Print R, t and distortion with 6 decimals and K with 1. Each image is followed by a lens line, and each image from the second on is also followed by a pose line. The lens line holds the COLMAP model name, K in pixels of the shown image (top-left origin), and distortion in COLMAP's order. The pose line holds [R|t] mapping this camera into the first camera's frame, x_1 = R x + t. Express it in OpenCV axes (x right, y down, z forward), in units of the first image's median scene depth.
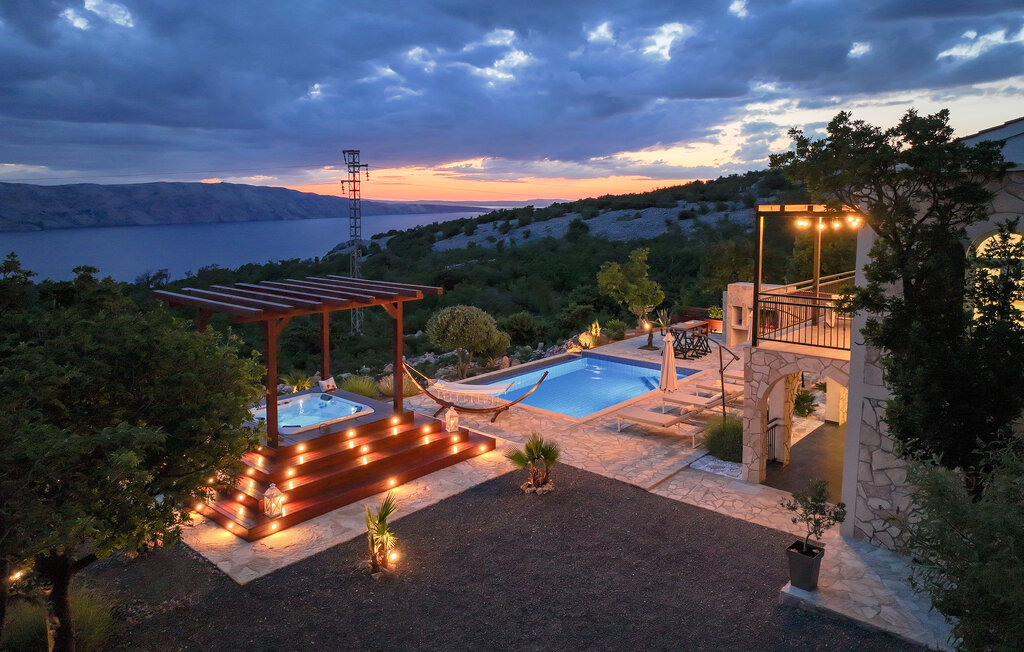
lens RADIAL K [[718.0, 0, 512.0], [0, 718.0, 326.0], [0, 0, 1]] dist [0.002595, 0.007056]
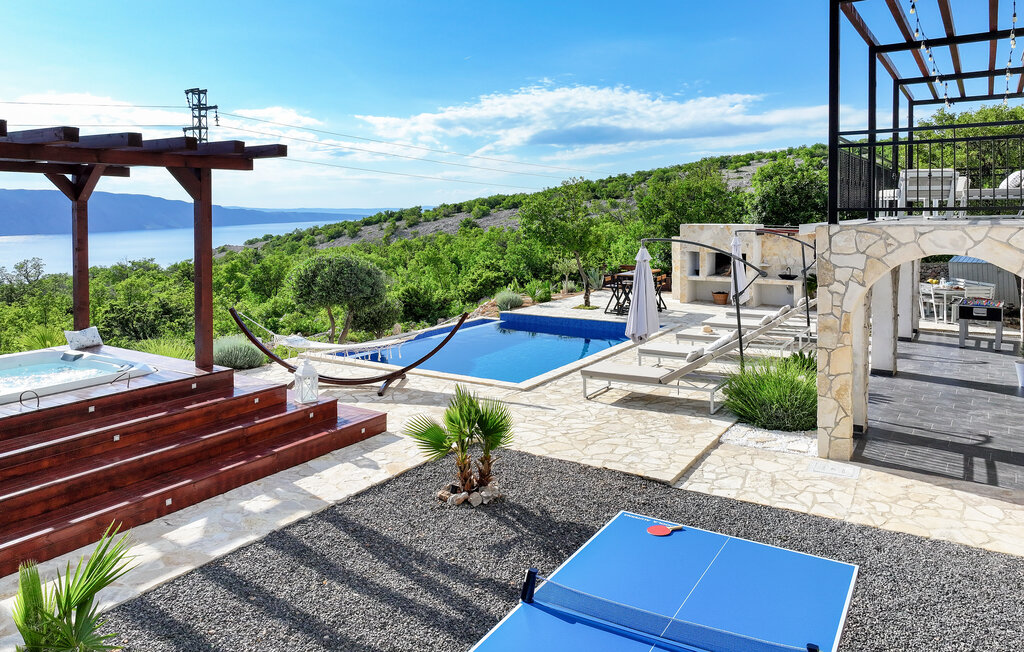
lens RADIAL K [[708.1, 0, 534.7], [0, 708.1, 286.8], [0, 0, 1]] dist [-0.000041, 0.002105]
pose [[0.981979, -0.012377, 0.188585, -0.005067], [0.026545, 0.996994, -0.072792, 0.042276], [-0.187118, 0.076487, 0.979355, 0.176033]]
